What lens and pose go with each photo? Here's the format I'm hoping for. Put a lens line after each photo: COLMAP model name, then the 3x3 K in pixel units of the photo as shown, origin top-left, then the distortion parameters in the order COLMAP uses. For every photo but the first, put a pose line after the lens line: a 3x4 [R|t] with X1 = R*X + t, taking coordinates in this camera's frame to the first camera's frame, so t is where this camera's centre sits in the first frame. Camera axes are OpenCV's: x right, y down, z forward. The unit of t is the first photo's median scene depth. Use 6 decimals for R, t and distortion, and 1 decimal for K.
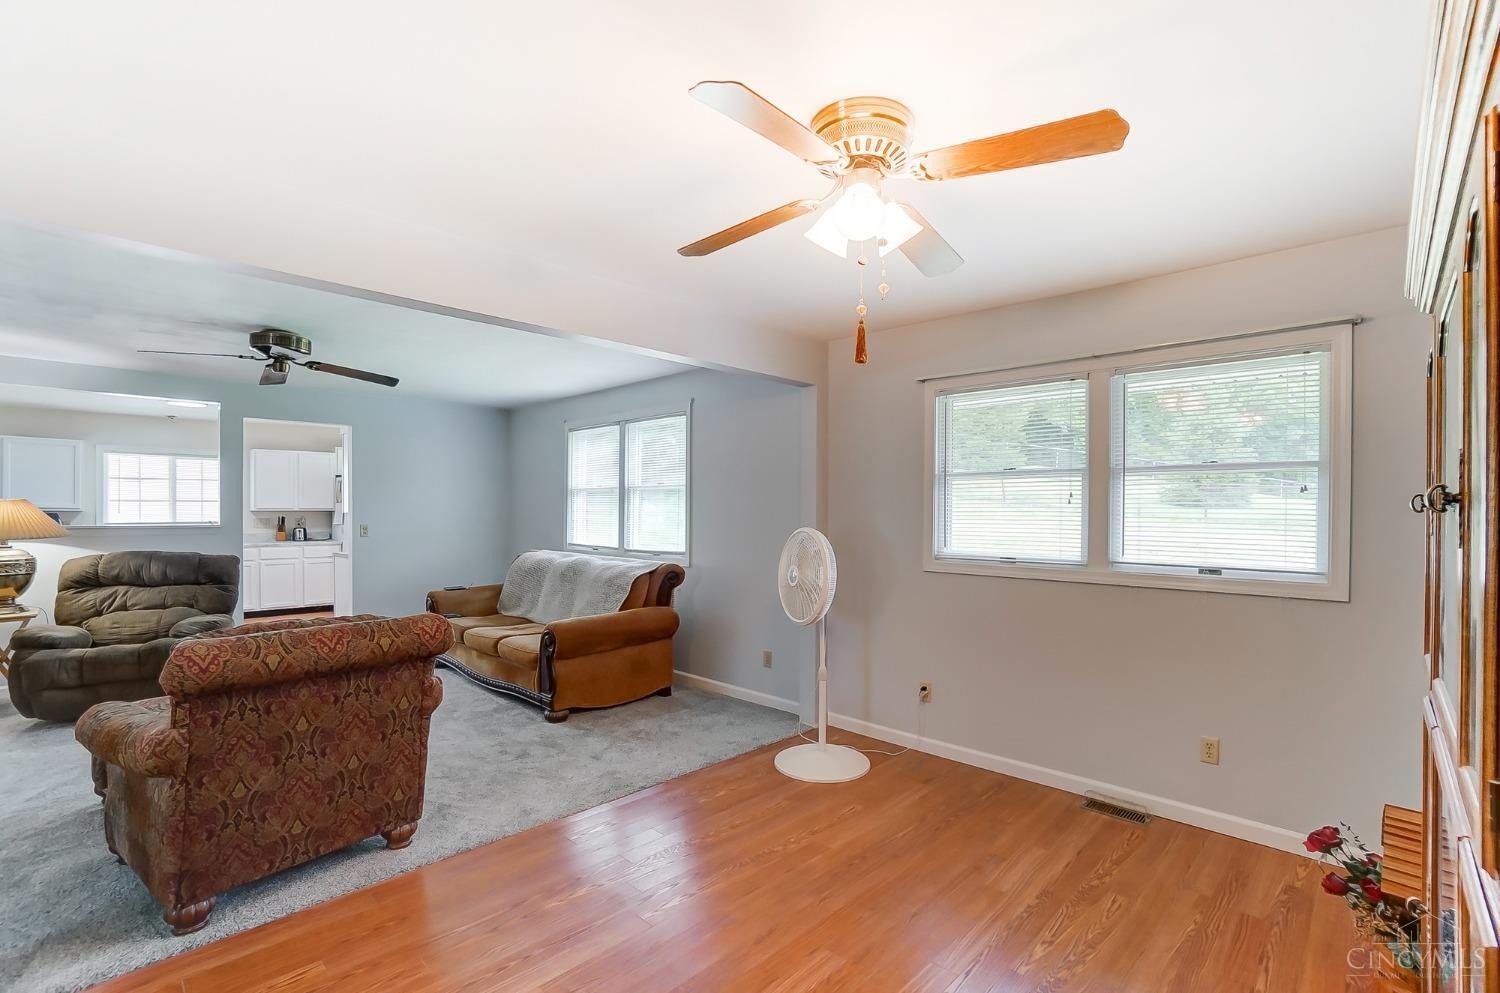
lens RADIAL K [[677.8, 0, 754.3], [0, 677.8, 510.2], [0, 0, 1]] dist [-0.028441, 0.001515]
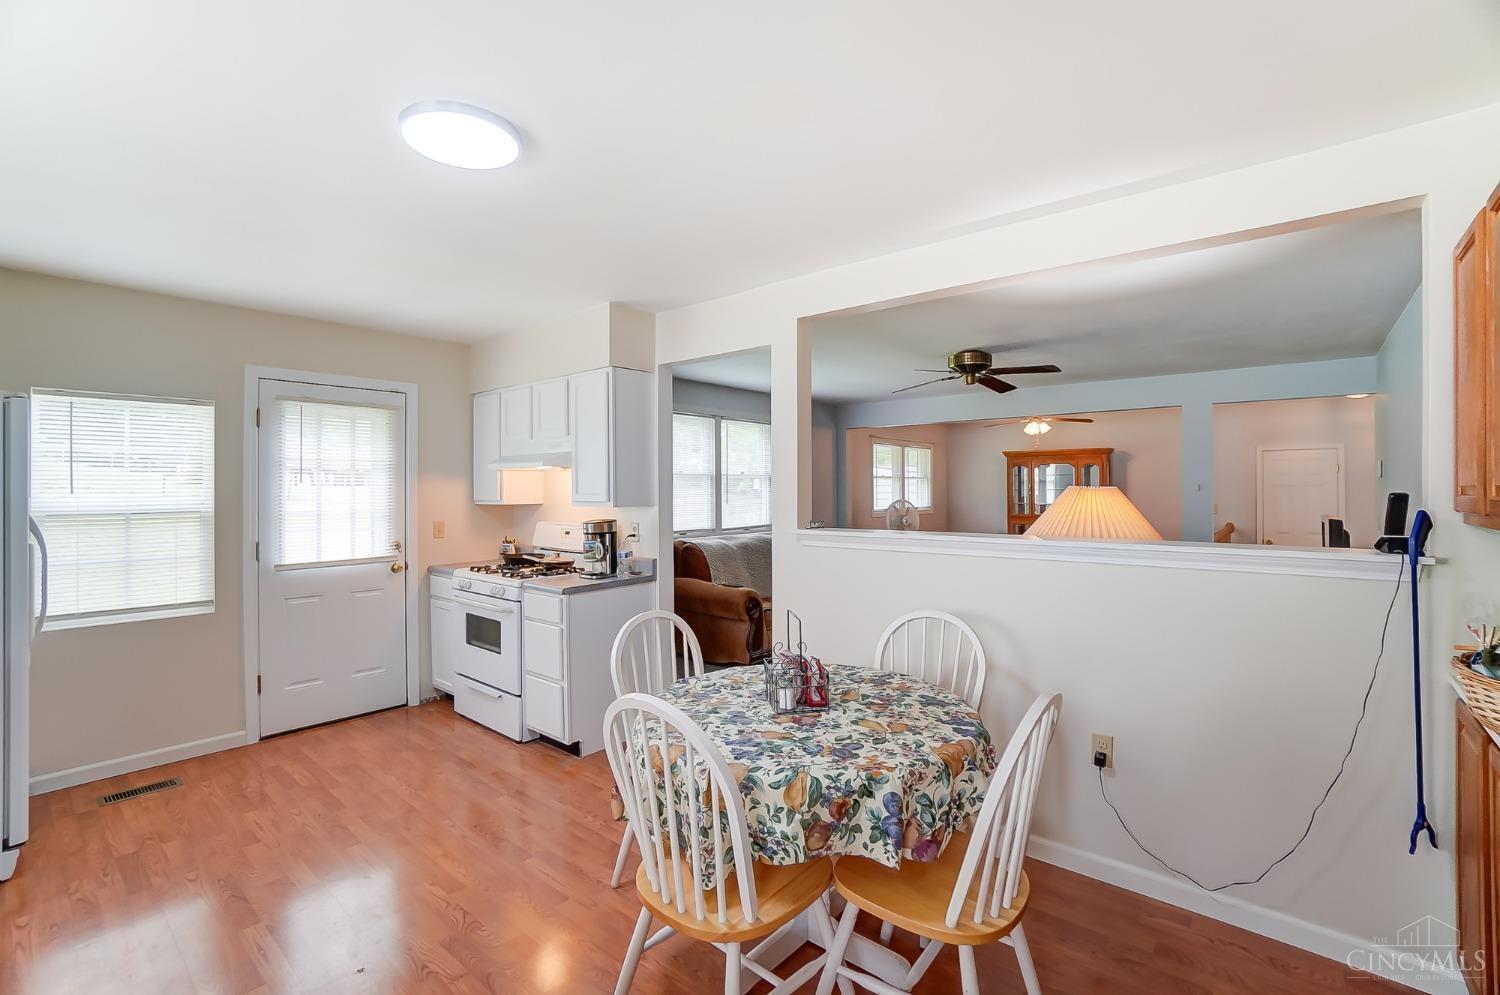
lens RADIAL K [[677.8, 0, 749.7], [0, 677.8, 488.0], [0, 0, 1]] dist [-0.028441, 0.001515]
pose [[-0.076141, -0.001753, 0.997096, -1.094102], [0.009041, 0.999956, 0.002448, -0.011744], [-0.997056, 0.009202, -0.076122, 0.856456]]
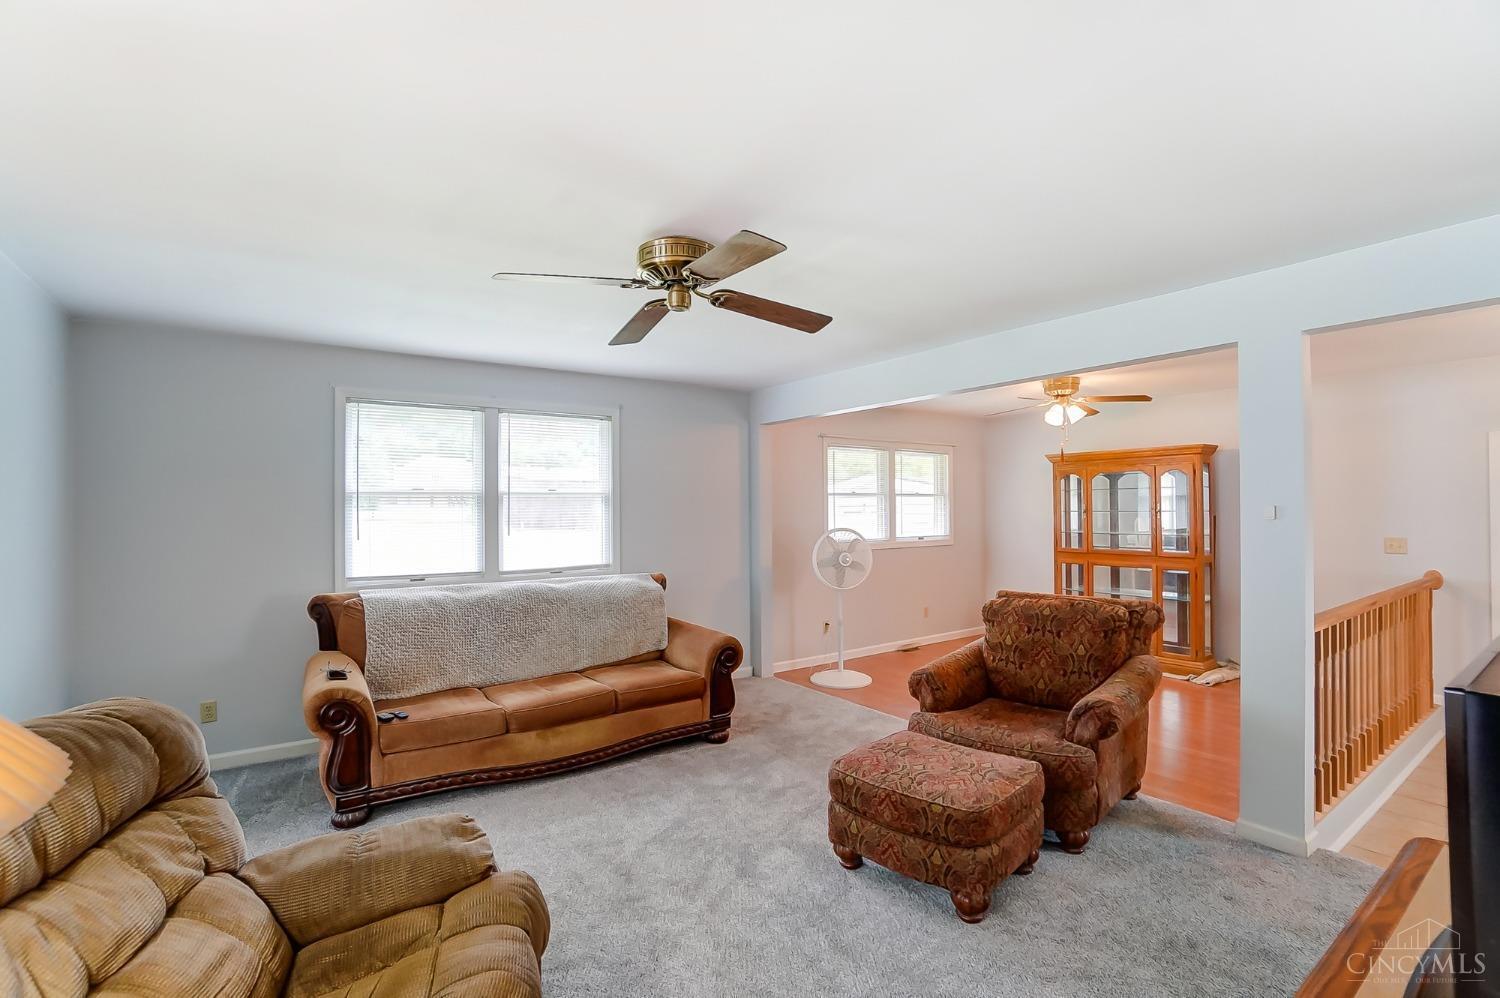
lens RADIAL K [[677.8, 0, 751.3], [0, 677.8, 503.9], [0, 0, 1]] dist [-0.028441, 0.001515]
pose [[0.174026, 0.004221, 0.984732, -0.747204], [0.012159, 0.999905, -0.006435, -0.010528], [-0.984666, 0.013093, 0.173958, 0.475005]]
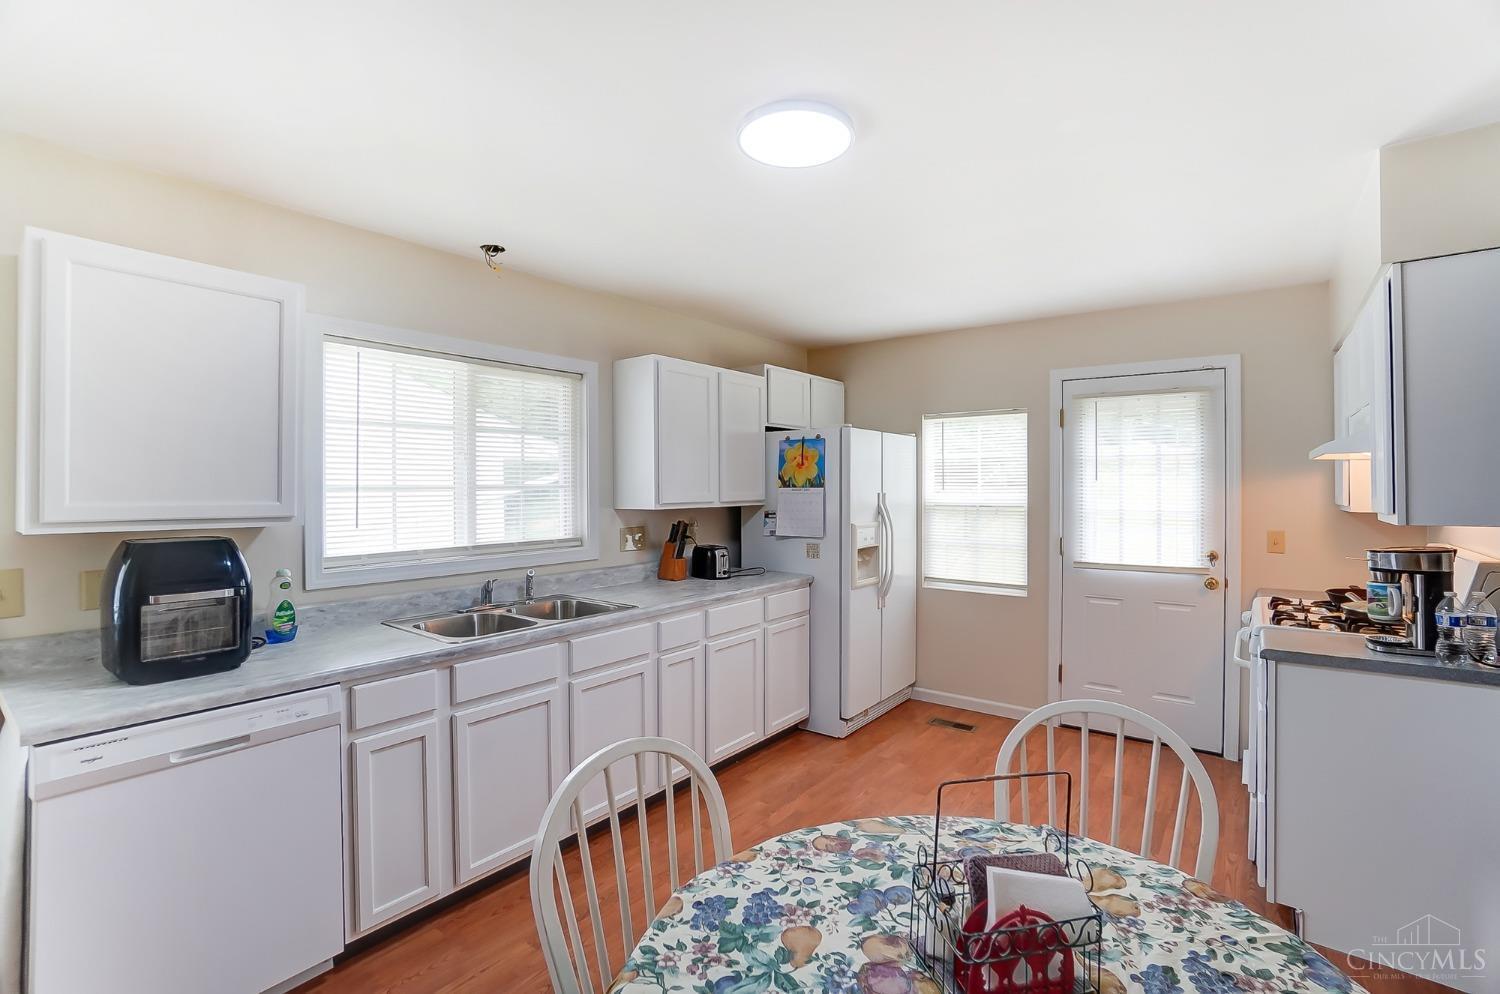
lens RADIAL K [[677.8, 0, 758.0], [0, 677.8, 486.0], [0, 0, 1]] dist [-0.028441, 0.001515]
pose [[0.991683, -0.006075, 0.128563, -0.864413], [0.006572, 0.999972, -0.003443, -0.013514], [-0.128539, 0.004260, 0.991695, 0.687160]]
